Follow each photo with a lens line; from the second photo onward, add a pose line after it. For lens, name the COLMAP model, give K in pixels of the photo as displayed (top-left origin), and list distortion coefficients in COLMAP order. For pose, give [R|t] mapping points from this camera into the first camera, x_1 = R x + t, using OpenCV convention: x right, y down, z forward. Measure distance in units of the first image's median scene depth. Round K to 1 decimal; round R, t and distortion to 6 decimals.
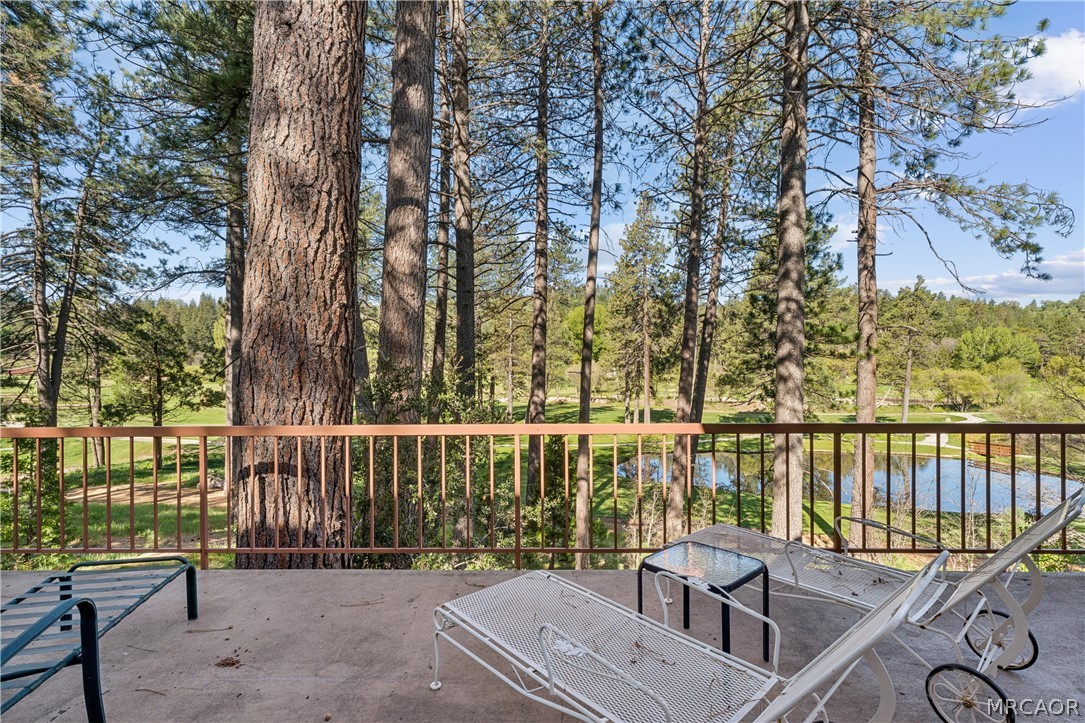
lens RADIAL K [[492.4, 0, 549.2], [0, 492.4, 360.4], [0, 0, 1]] dist [-0.007344, 0.003215]
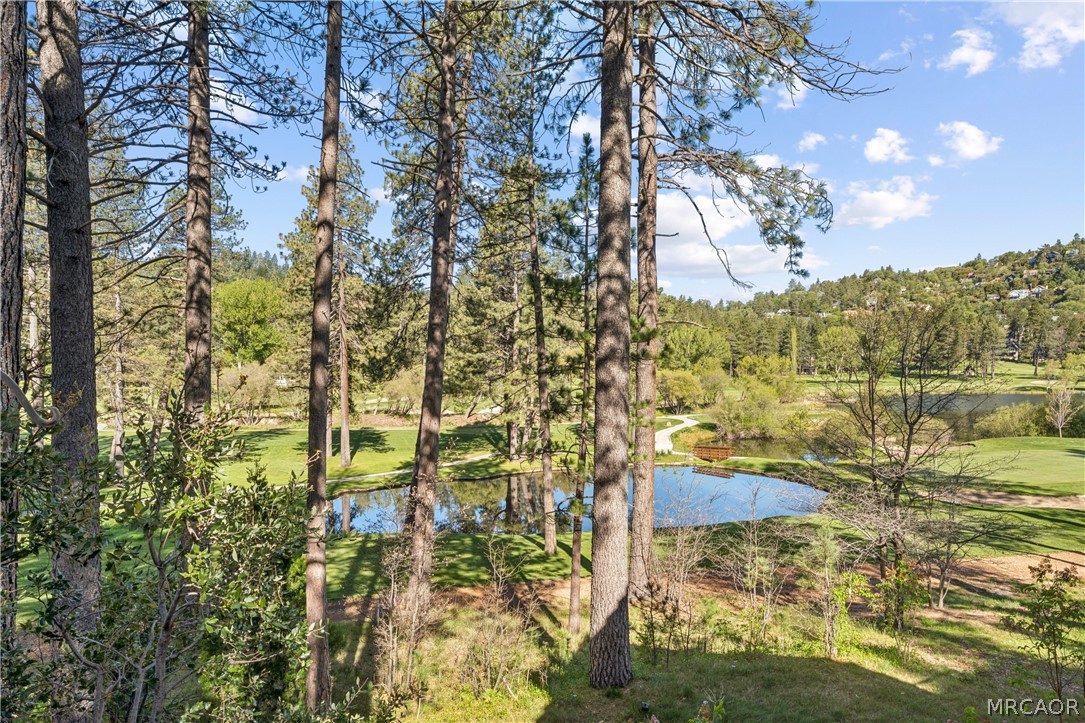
lens RADIAL K [[654.4, 0, 540.5], [0, 654.4, 372.0], [0, 0, 1]] dist [-0.007434, -0.001489]
pose [[0.873717, -0.012170, 0.486282, -0.041877], [0.004508, 0.999847, 0.016924, 0.000029], [-0.486414, -0.012594, 0.873638, 0.104409]]
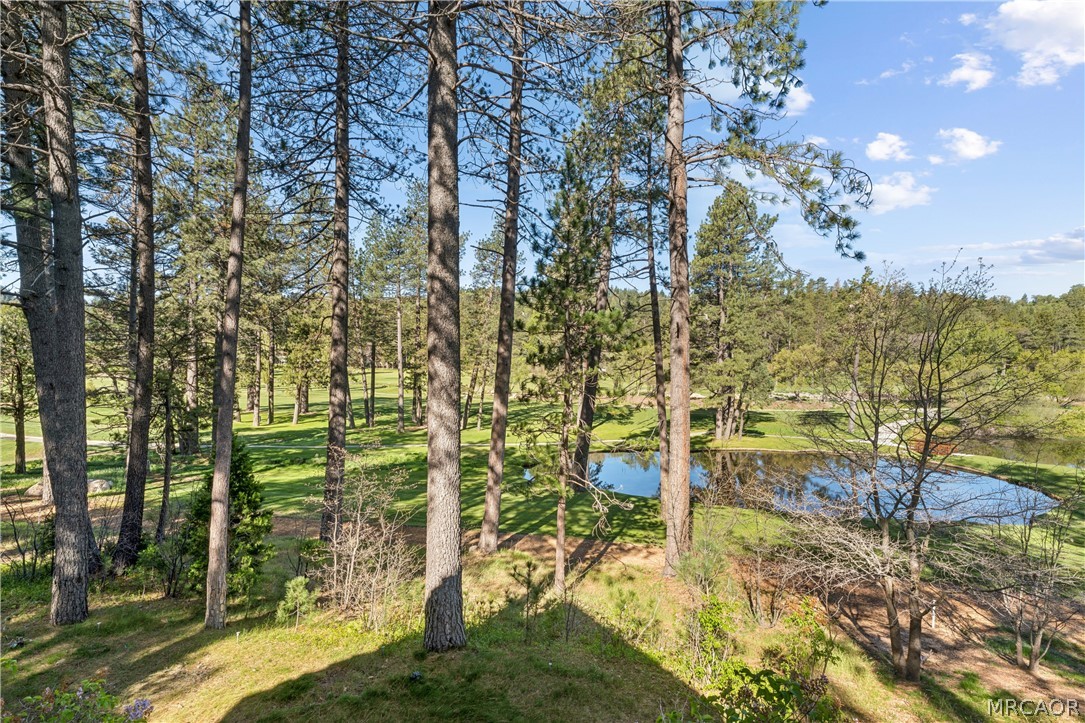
lens RADIAL K [[492.4, 0, 544.5], [0, 492.4, 359.2], [0, 0, 1]] dist [-0.007344, 0.003215]
pose [[0.999993, -0.002344, 0.002961, 0.351657], [0.002326, 0.999978, 0.006171, 0.001593], [-0.002976, -0.006164, 0.999977, 0.110792]]
